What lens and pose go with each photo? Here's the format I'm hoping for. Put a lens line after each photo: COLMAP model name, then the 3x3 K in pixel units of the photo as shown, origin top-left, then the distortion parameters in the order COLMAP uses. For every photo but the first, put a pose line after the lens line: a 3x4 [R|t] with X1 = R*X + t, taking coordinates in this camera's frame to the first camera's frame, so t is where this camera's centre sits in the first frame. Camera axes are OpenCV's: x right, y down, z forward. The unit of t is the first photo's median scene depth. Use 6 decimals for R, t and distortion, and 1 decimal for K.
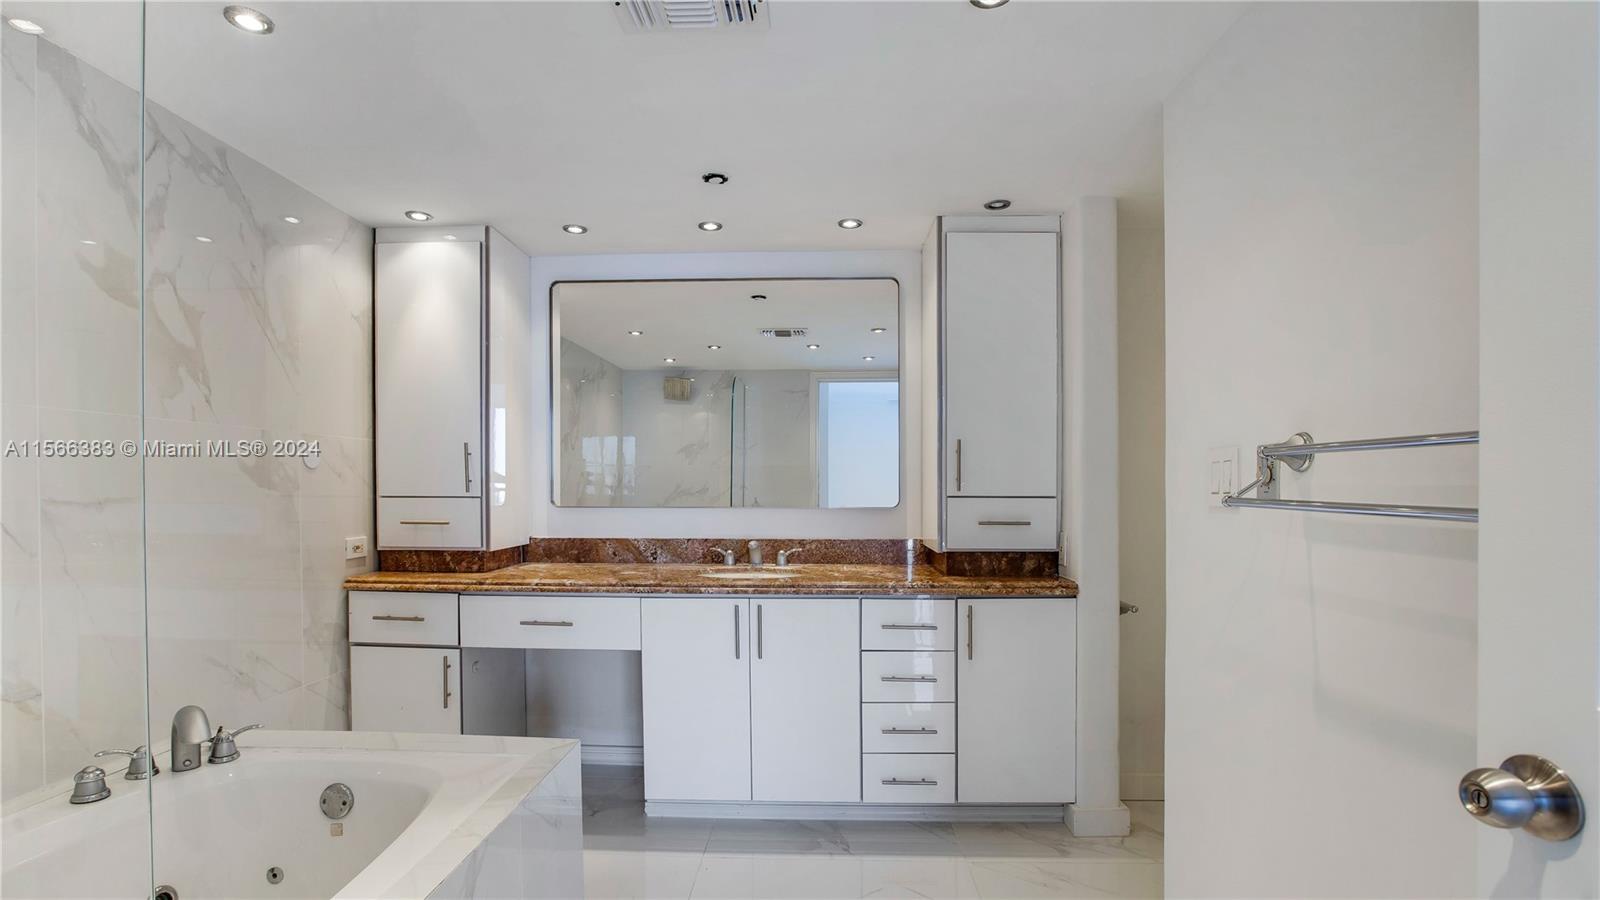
lens RADIAL K [[849.0, 0, 801.3], [0, 849.0, 493.2], [0, 0, 1]] dist [-0.000094, 0.163120]
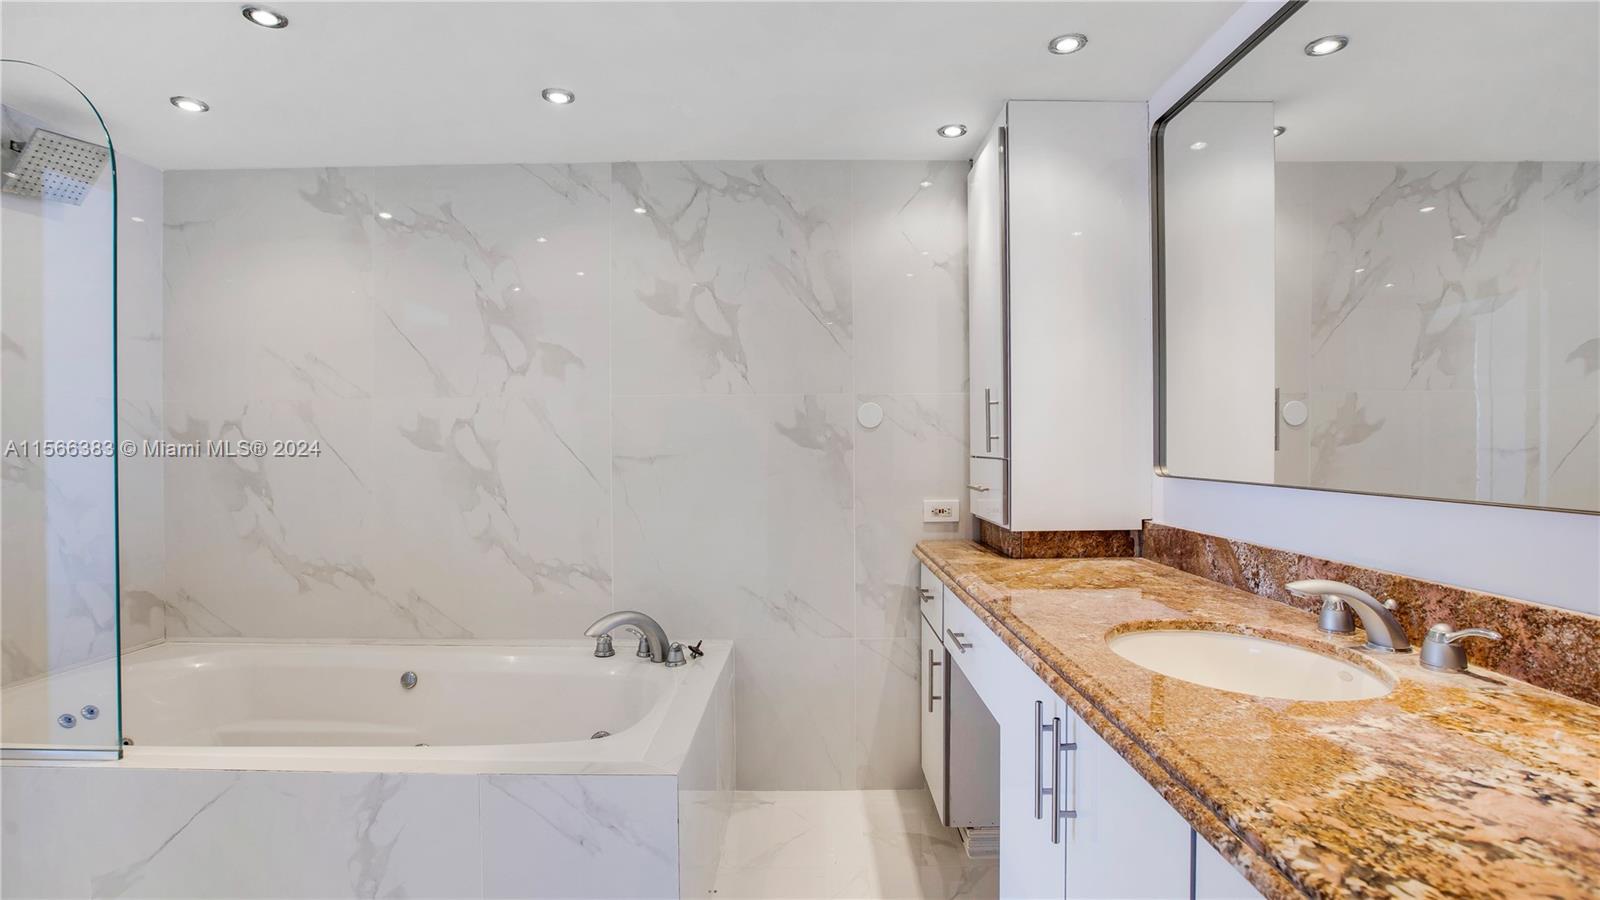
lens RADIAL K [[768.3, 0, 799.7], [0, 768.3, 454.3], [0, 0, 1]] dist [-0.022458, 0.012222]
pose [[0.030925, 0.002963, -0.999517, 0.401305], [-0.005024, 0.999983, 0.002809, -0.000172], [0.999509, 0.004934, 0.030939, 1.061197]]
